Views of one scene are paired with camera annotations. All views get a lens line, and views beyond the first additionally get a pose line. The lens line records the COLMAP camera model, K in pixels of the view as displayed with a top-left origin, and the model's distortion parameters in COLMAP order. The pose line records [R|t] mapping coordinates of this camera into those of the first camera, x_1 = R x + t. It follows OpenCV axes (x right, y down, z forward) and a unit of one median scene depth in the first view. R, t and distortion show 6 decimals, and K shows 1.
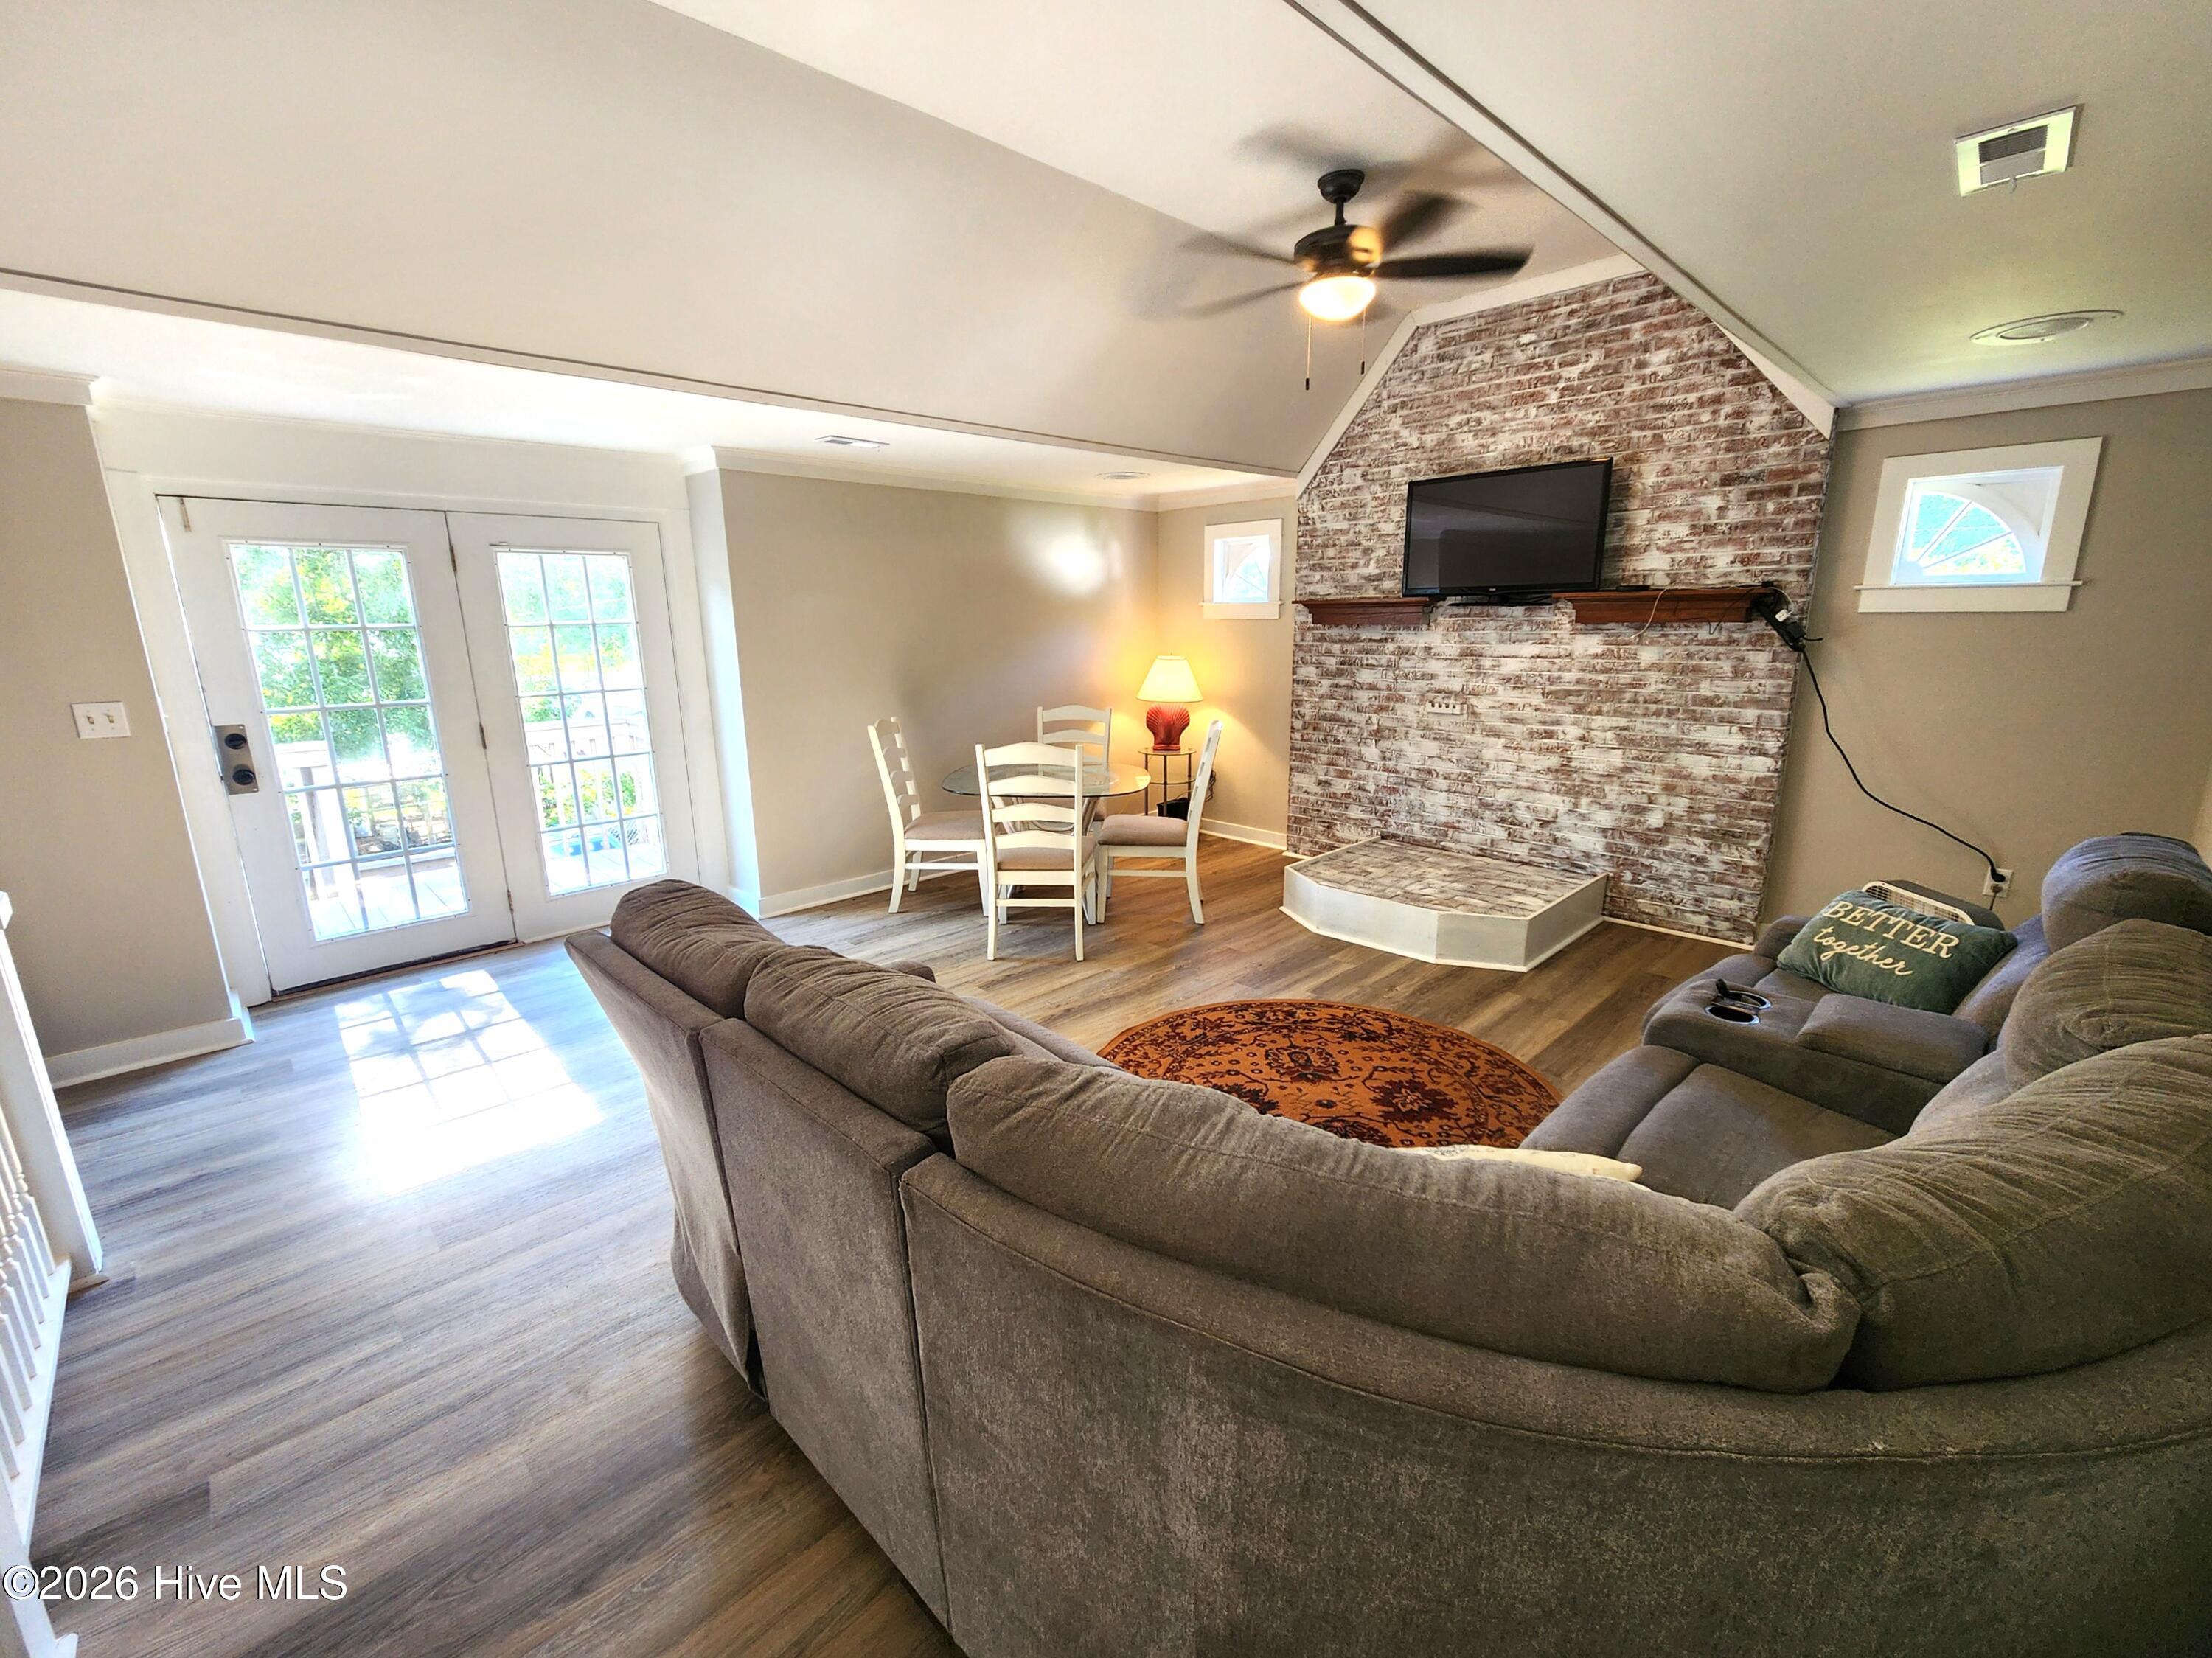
lens RADIAL K [[902.9, 0, 1103.3], [0, 902.9, 827.7], [0, 0, 1]] dist [0.003270, -0.001347]
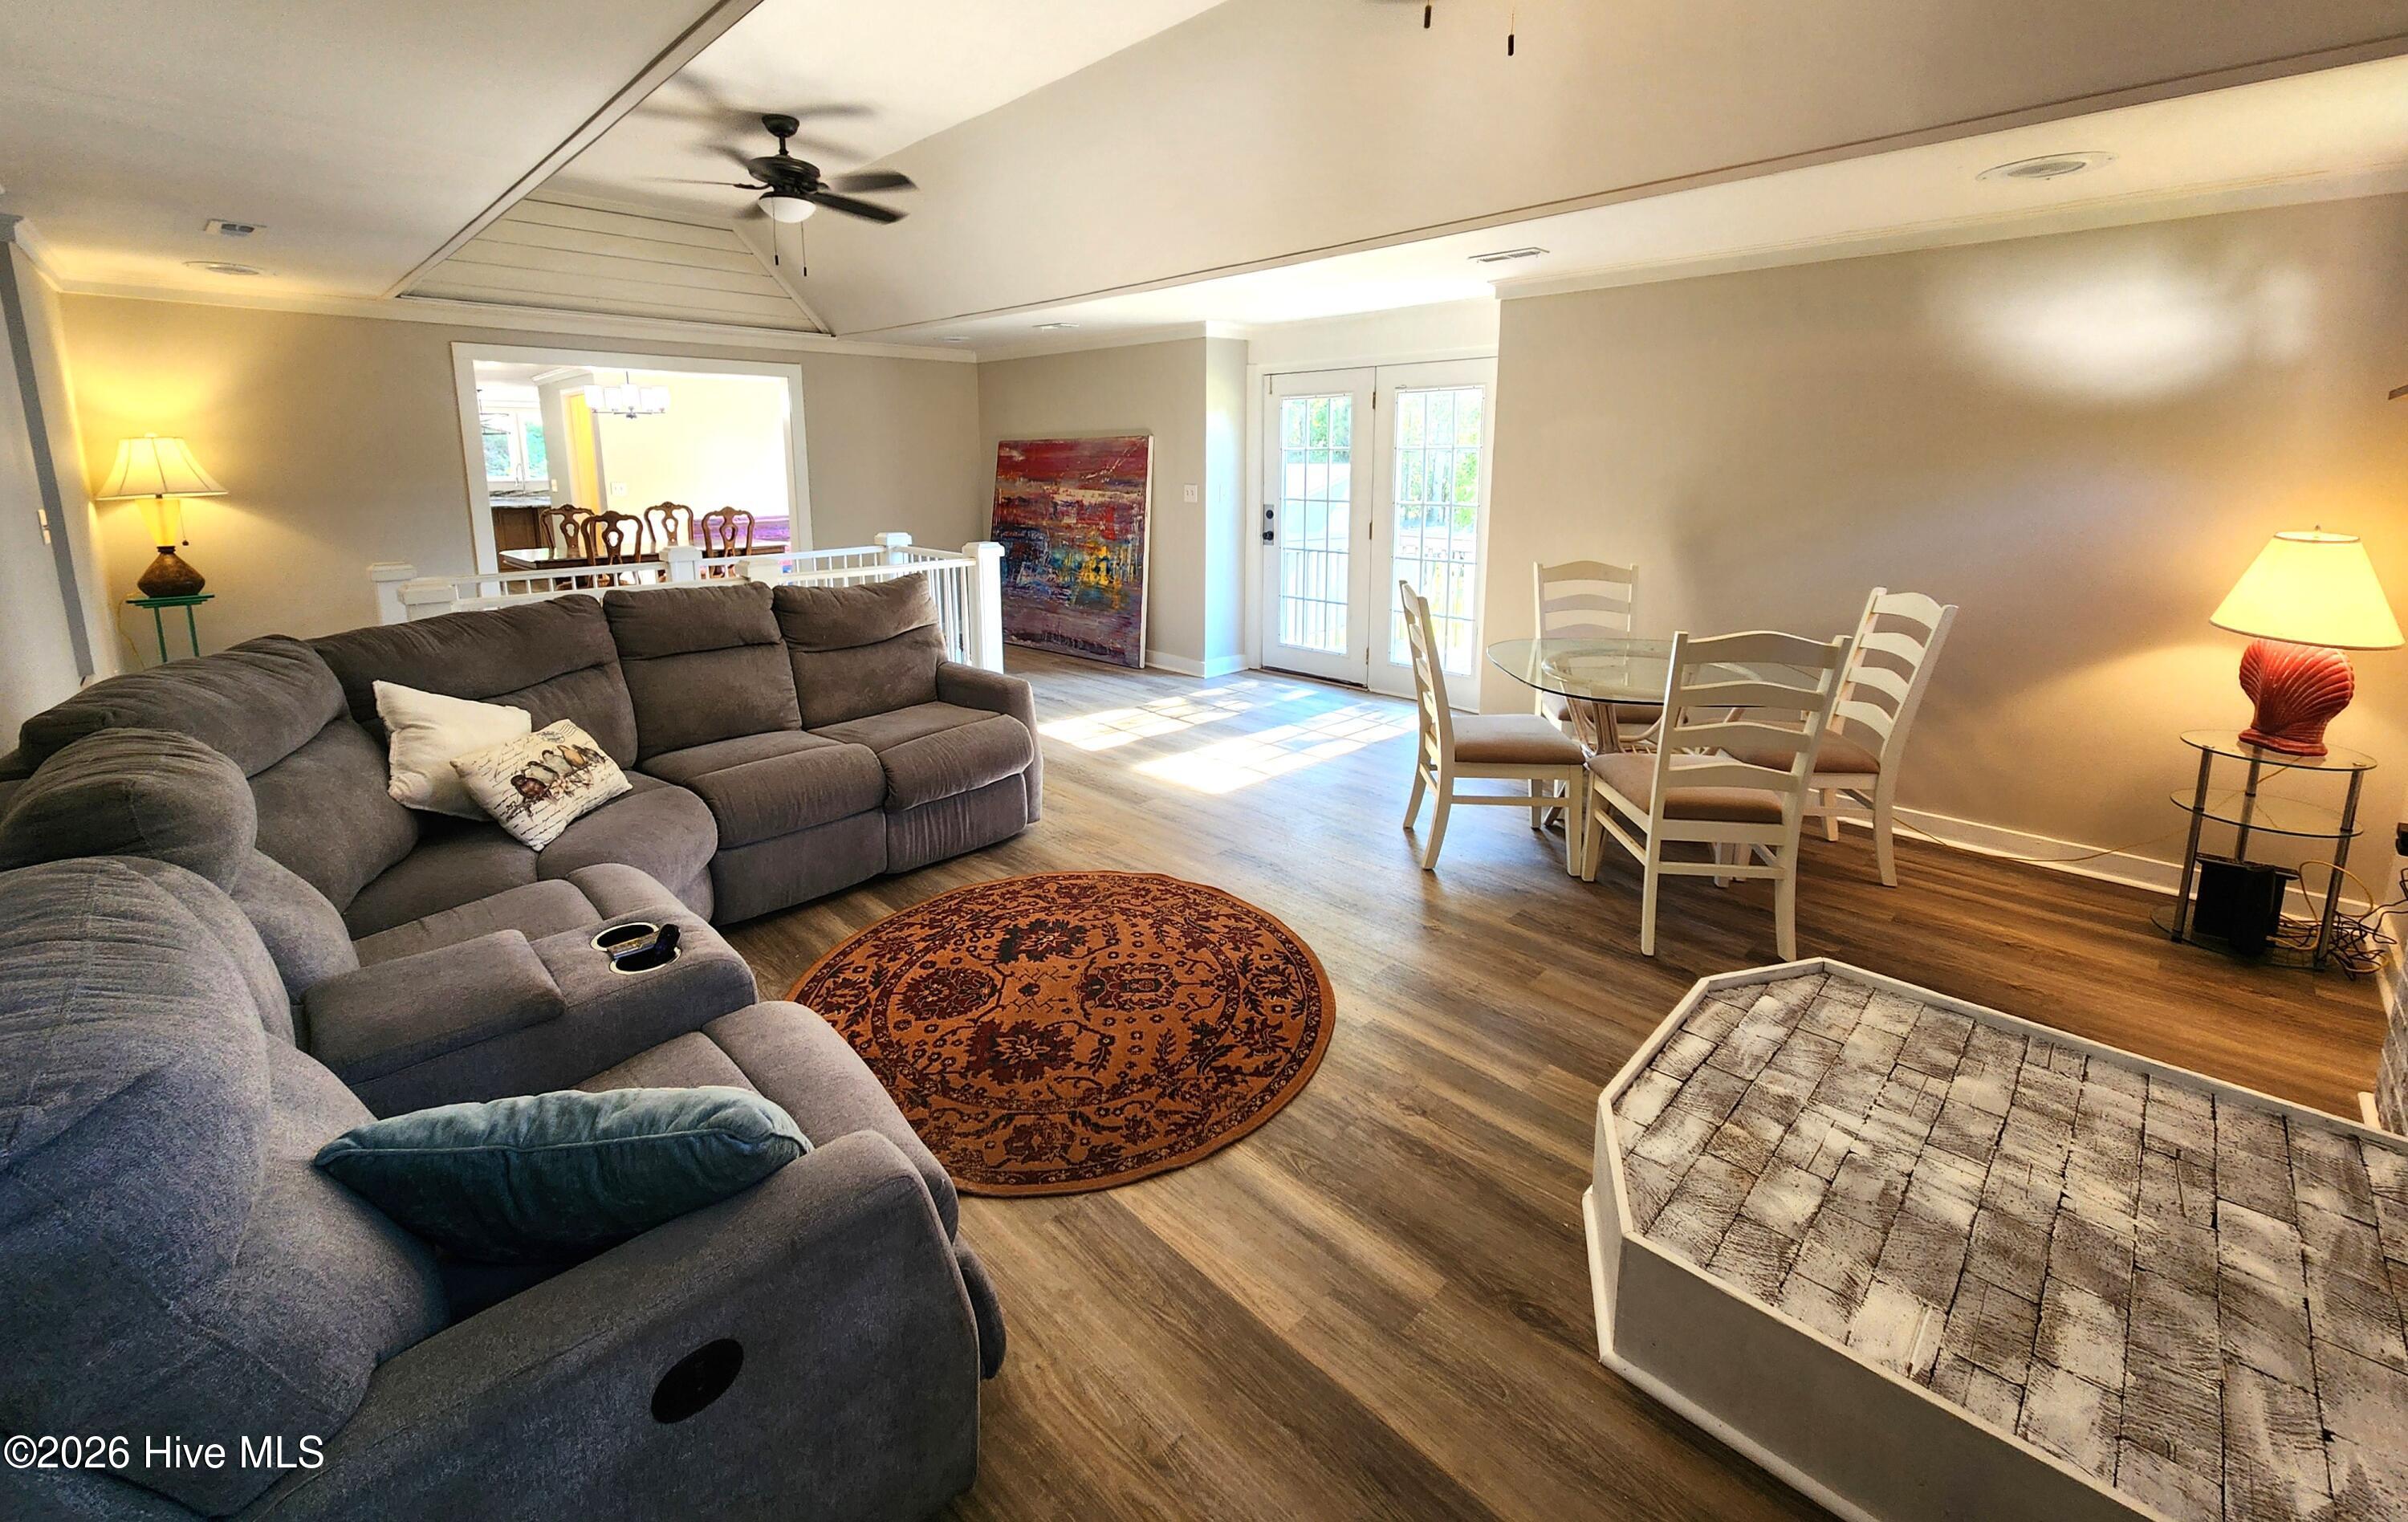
lens RADIAL K [[997.0, 0, 1219.5], [0, 997.0, 597.2], [0, 0, 1]] dist [0.003838, -0.000665]
pose [[0.025916, 0.151090, -0.988180, 0.738079], [-0.228573, 0.963221, 0.141279, -0.151625], [0.973182, 0.222210, 0.059497, 0.669183]]
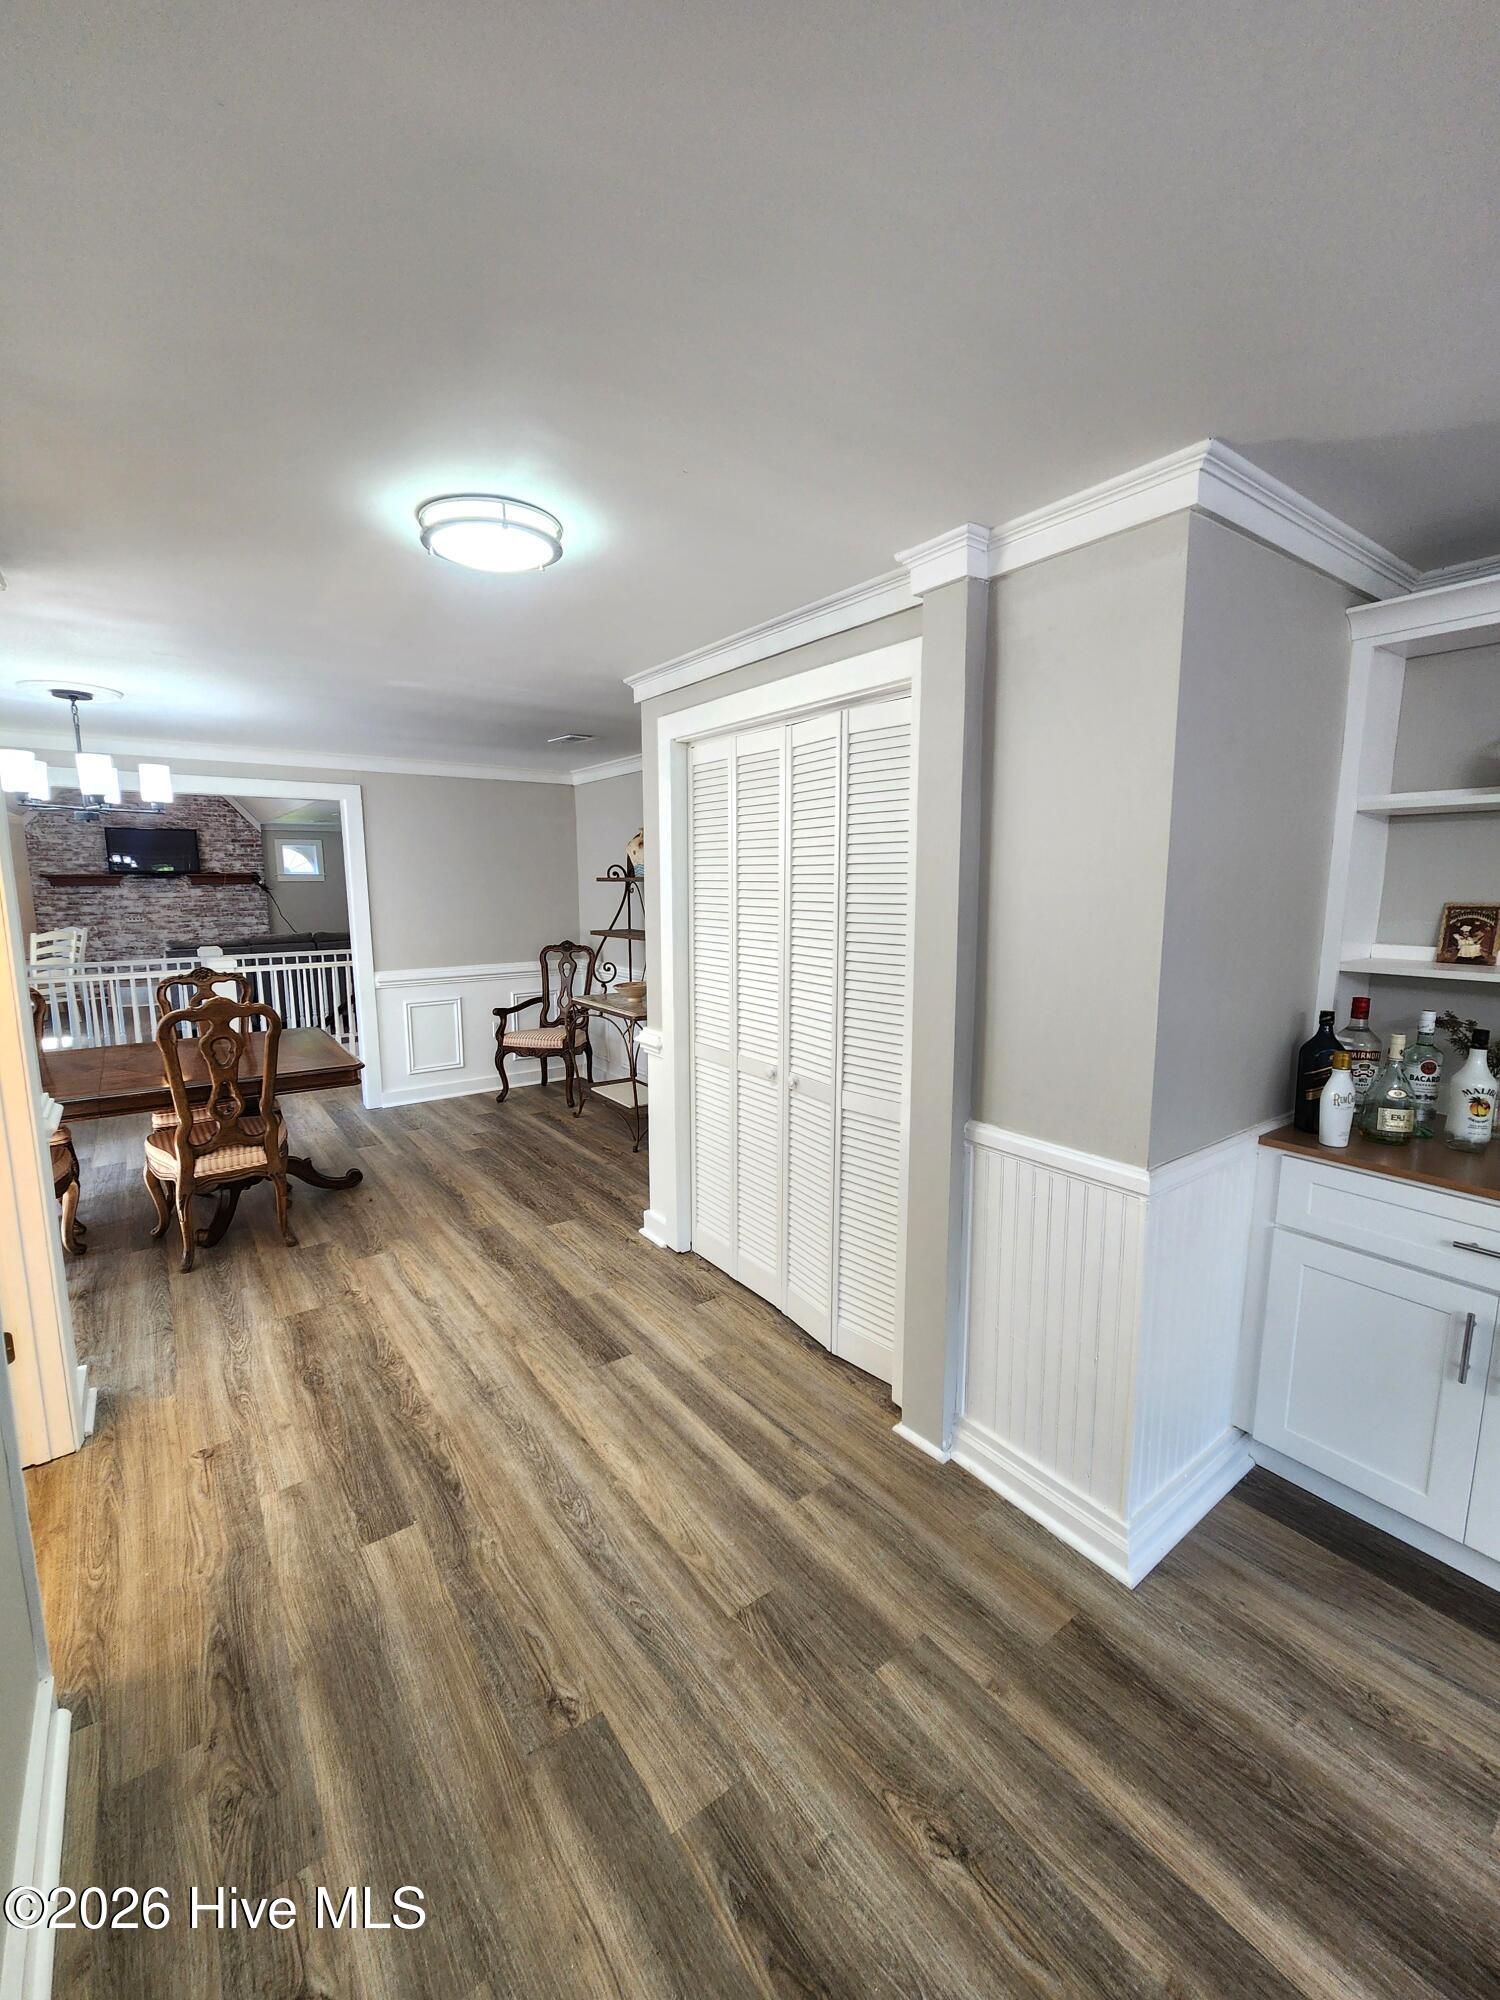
lens RADIAL K [[816.4, 0, 745.1], [0, 816.4, 1001.4], [0, 0, 1]] dist [0.003270, -0.001347]
pose [[0.141093, -0.137397, 0.980416, -1.767386], [0.228272, 0.968152, 0.102827, 0.254058], [-0.963320, 0.209293, 0.167964, -1.000626]]
